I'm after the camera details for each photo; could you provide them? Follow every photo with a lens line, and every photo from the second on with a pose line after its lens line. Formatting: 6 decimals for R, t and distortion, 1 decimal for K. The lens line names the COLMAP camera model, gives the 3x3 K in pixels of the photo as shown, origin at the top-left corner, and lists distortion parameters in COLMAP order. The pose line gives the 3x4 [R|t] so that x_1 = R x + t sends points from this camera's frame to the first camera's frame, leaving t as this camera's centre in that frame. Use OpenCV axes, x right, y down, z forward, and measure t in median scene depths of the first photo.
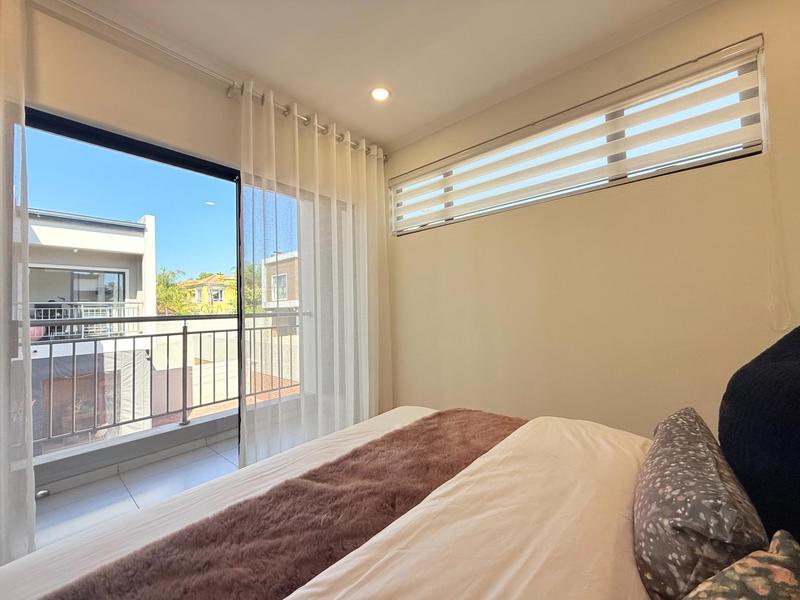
lens RADIAL K [[318.8, 0, 404.2], [0, 318.8, 300.2], [0, 0, 1]] dist [-0.000839, 0.000181]
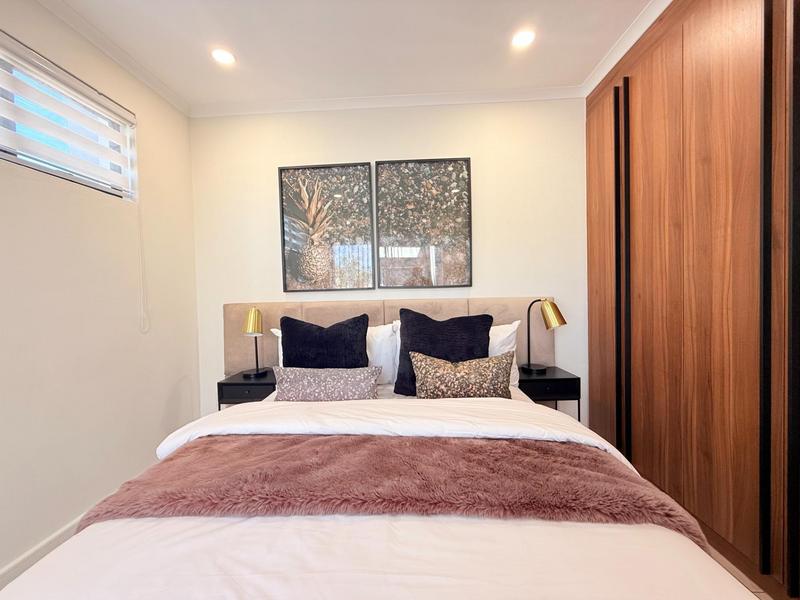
lens RADIAL K [[318.8, 0, 400.2], [0, 318.8, 299.6], [0, 0, 1]] dist [-0.000839, 0.000181]
pose [[-0.617627, 0.030314, 0.785887, -0.465656], [0.018597, 0.999540, -0.023939, 0.004468], [-0.786251, -0.000171, -0.617907, 0.711228]]
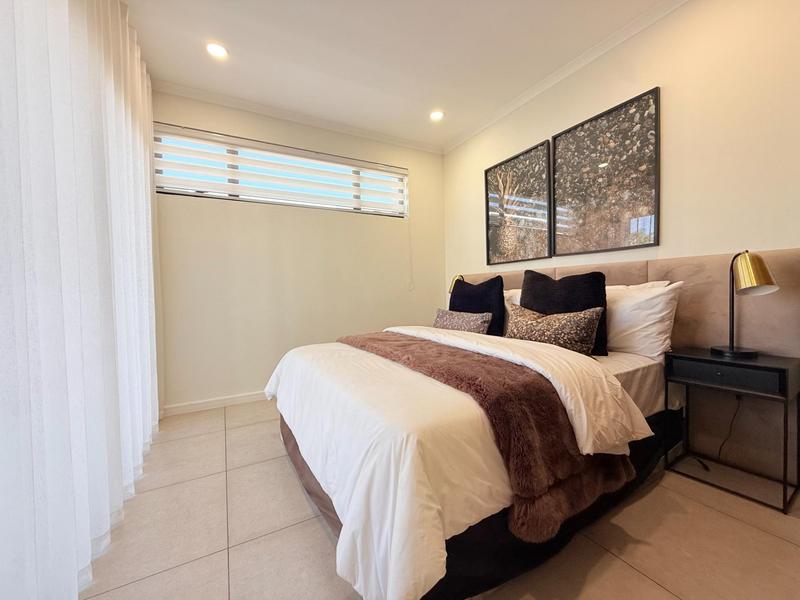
lens RADIAL K [[318.8, 0, 394.4], [0, 318.8, 301.2], [0, 0, 1]] dist [-0.000839, 0.000181]
pose [[0.352102, -0.010576, 0.935902, -0.916032], [-0.013298, 0.999779, 0.016301, 0.103155], [-0.935867, -0.018185, 0.351883, 0.159732]]
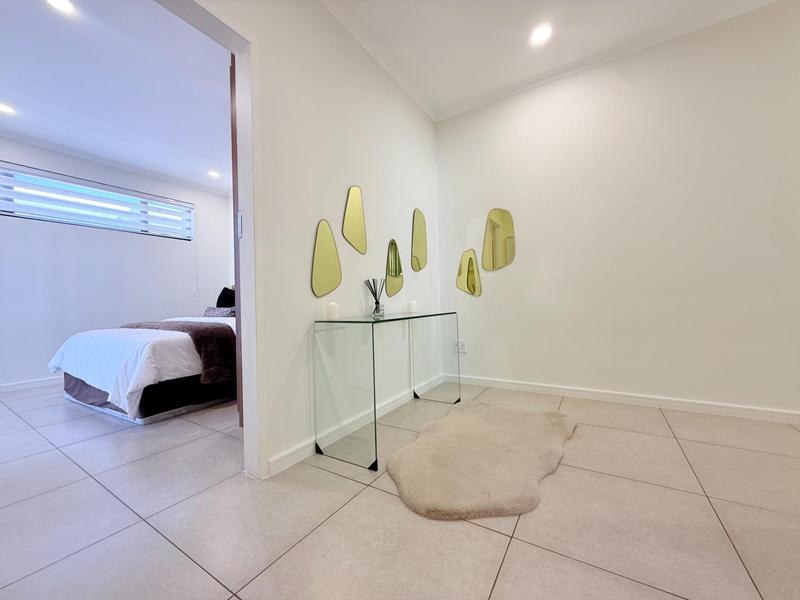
lens RADIAL K [[318.8, 0, 396.7], [0, 318.8, 300.4], [0, 0, 1]] dist [-0.000839, 0.000181]
pose [[-0.146273, 0.038305, 0.988502, -1.765896], [0.004210, 0.999265, -0.038099, 0.199403], [-0.989235, -0.001411, -0.146326, -0.430208]]
